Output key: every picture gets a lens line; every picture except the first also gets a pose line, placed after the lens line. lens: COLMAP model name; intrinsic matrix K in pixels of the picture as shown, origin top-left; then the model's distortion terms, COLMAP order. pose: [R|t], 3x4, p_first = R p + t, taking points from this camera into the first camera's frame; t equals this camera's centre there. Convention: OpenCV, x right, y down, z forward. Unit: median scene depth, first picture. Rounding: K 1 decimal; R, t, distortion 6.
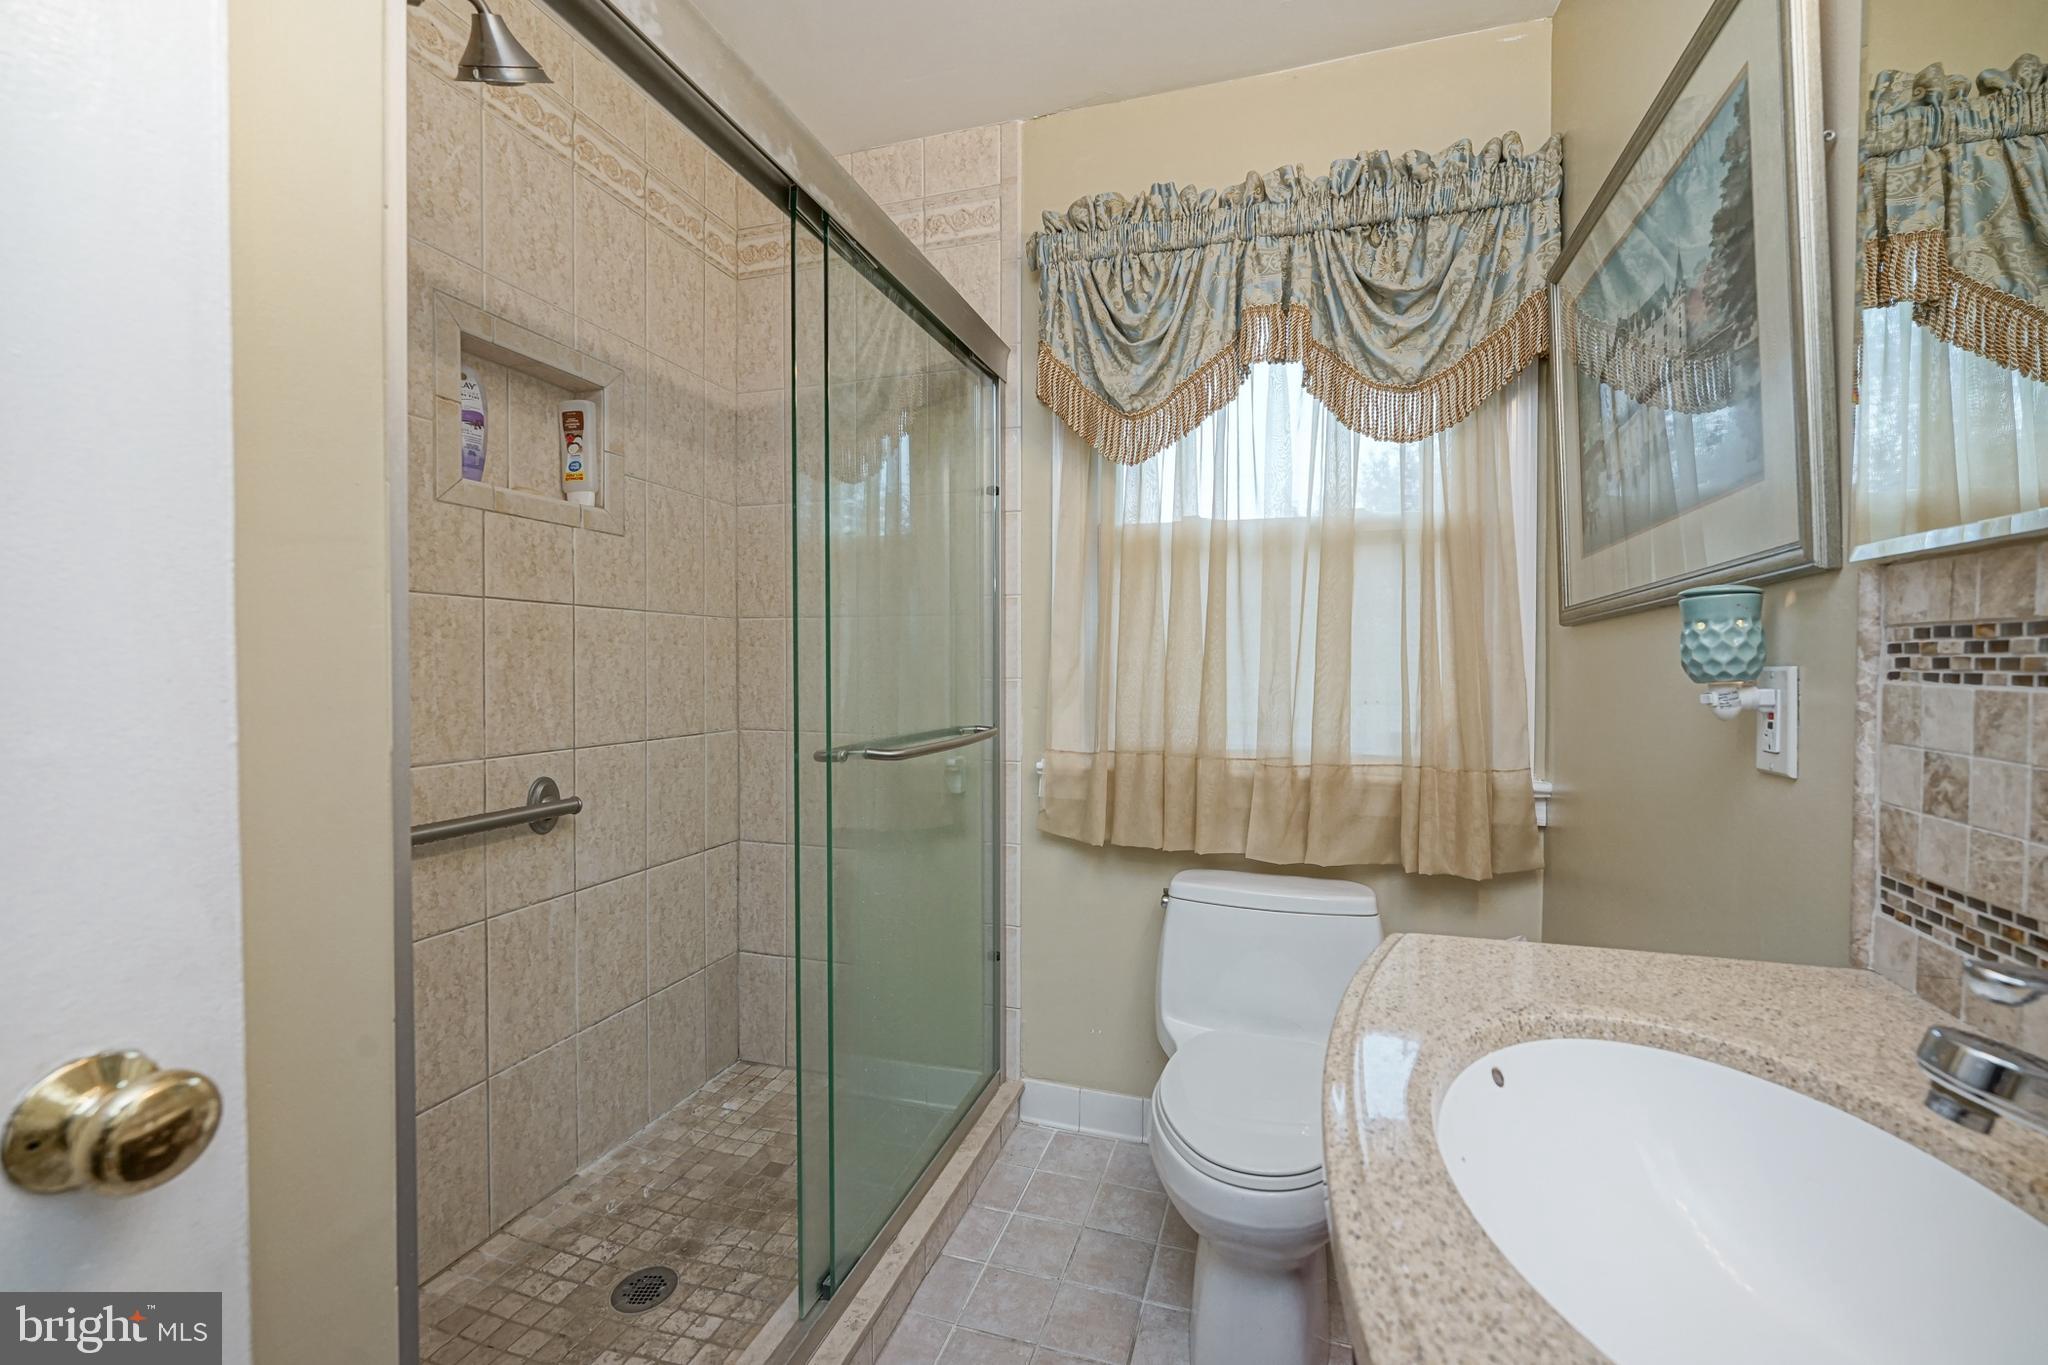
lens RADIAL K [[834.7, 0, 1034.3], [0, 834.7, 671.8], [0, 0, 1]] dist [-0.002533, 0.000396]
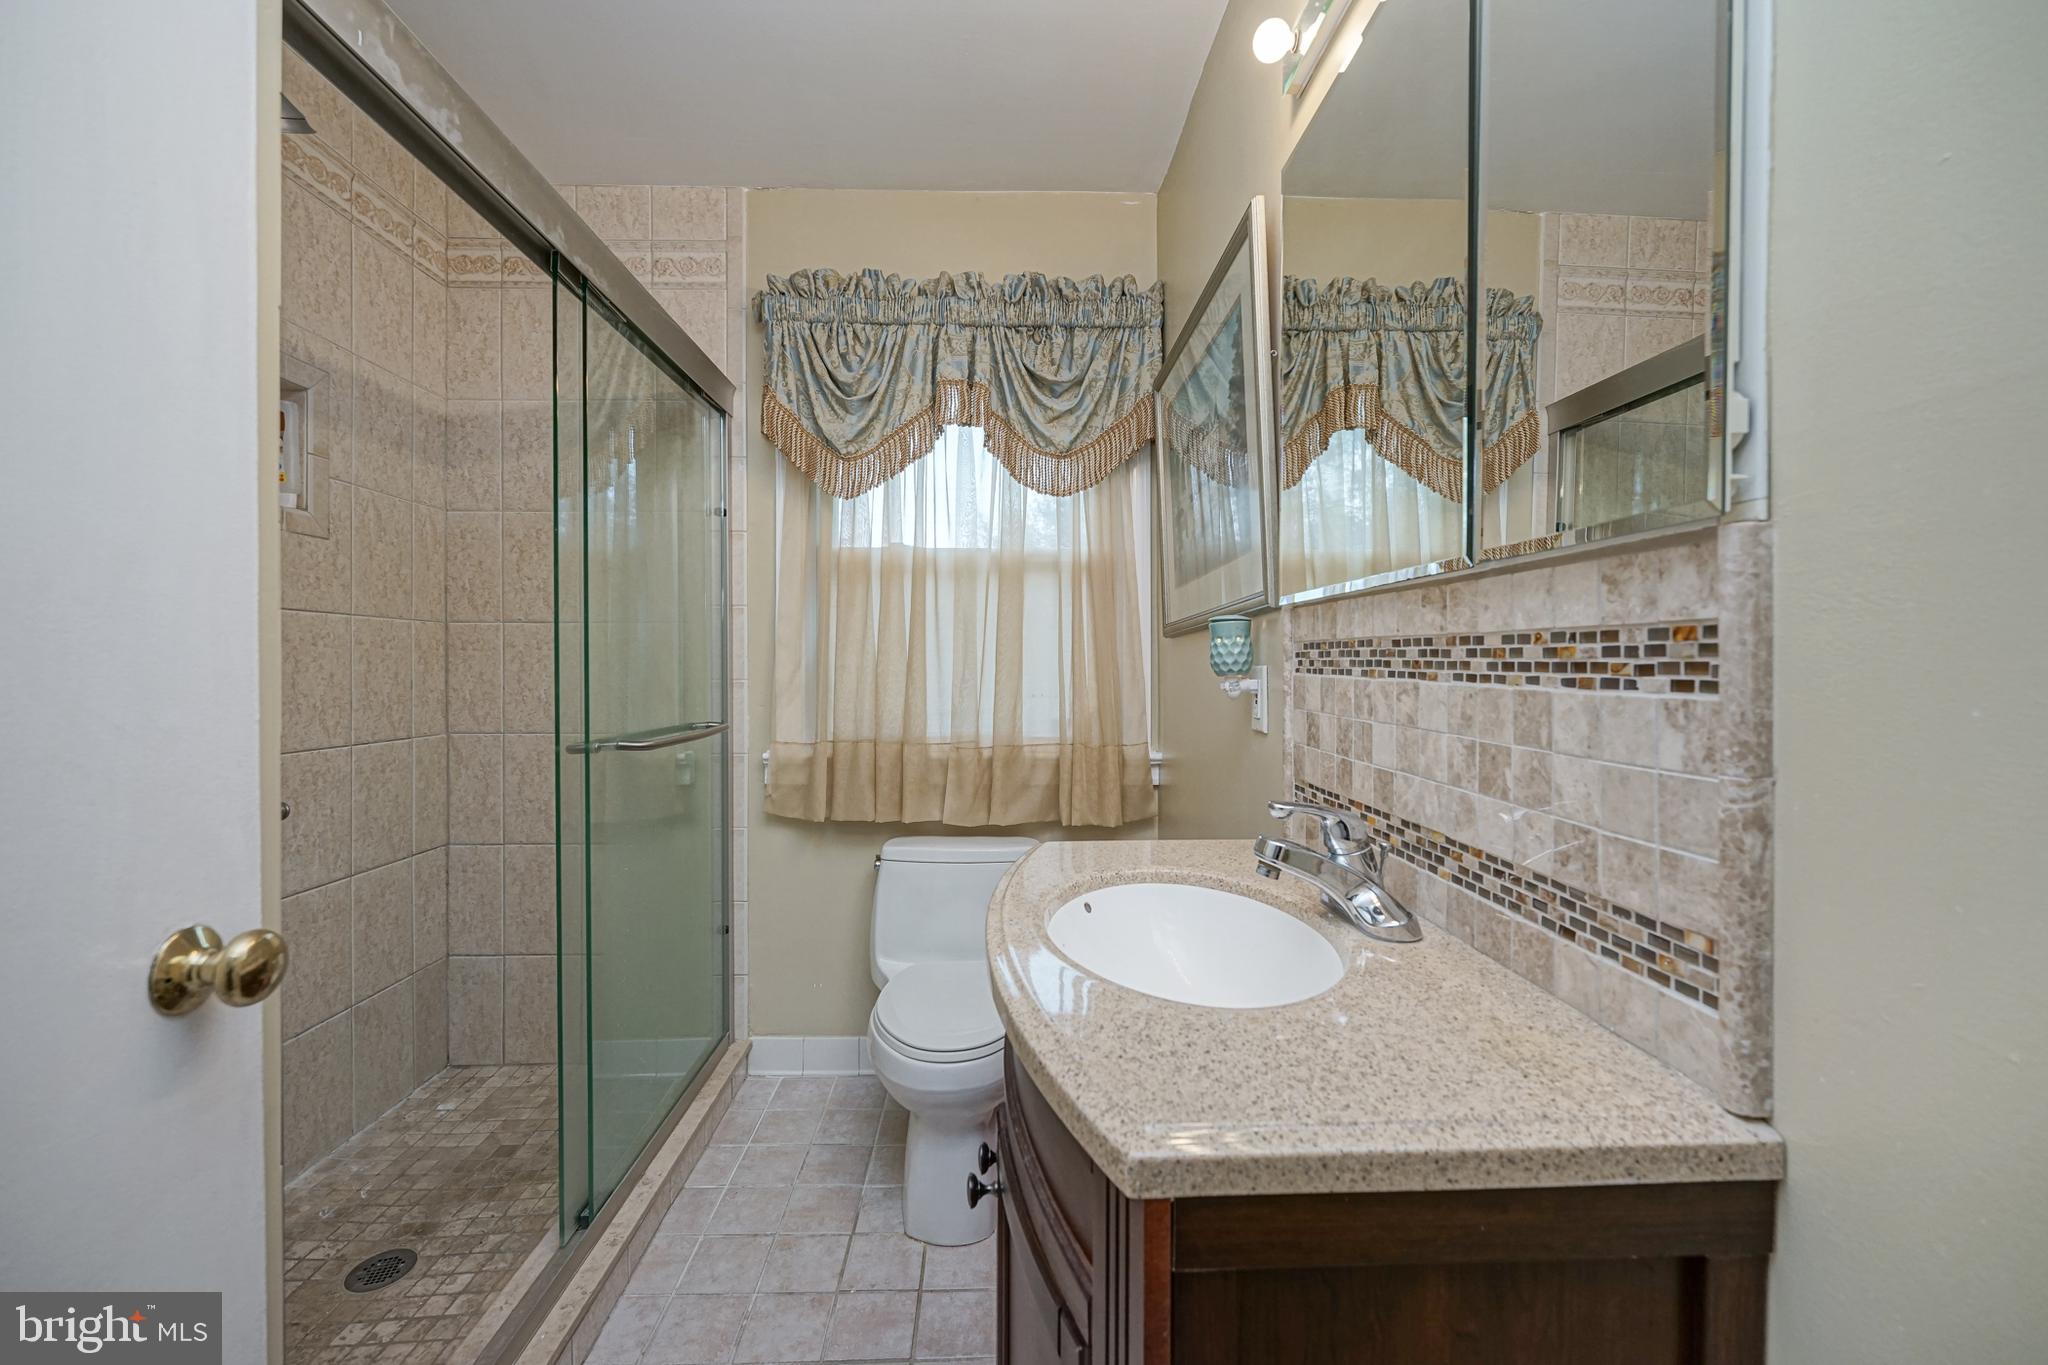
lens RADIAL K [[834.7, 0, 1034.3], [0, 834.7, 671.8], [0, 0, 1]] dist [-0.002533, 0.000396]
pose [[0.936758, -0.005950, 0.349927, -0.052192], [0.007505, 0.999967, -0.003088, 0.004023], [-0.349897, 0.005518, 0.936772, -0.210969]]
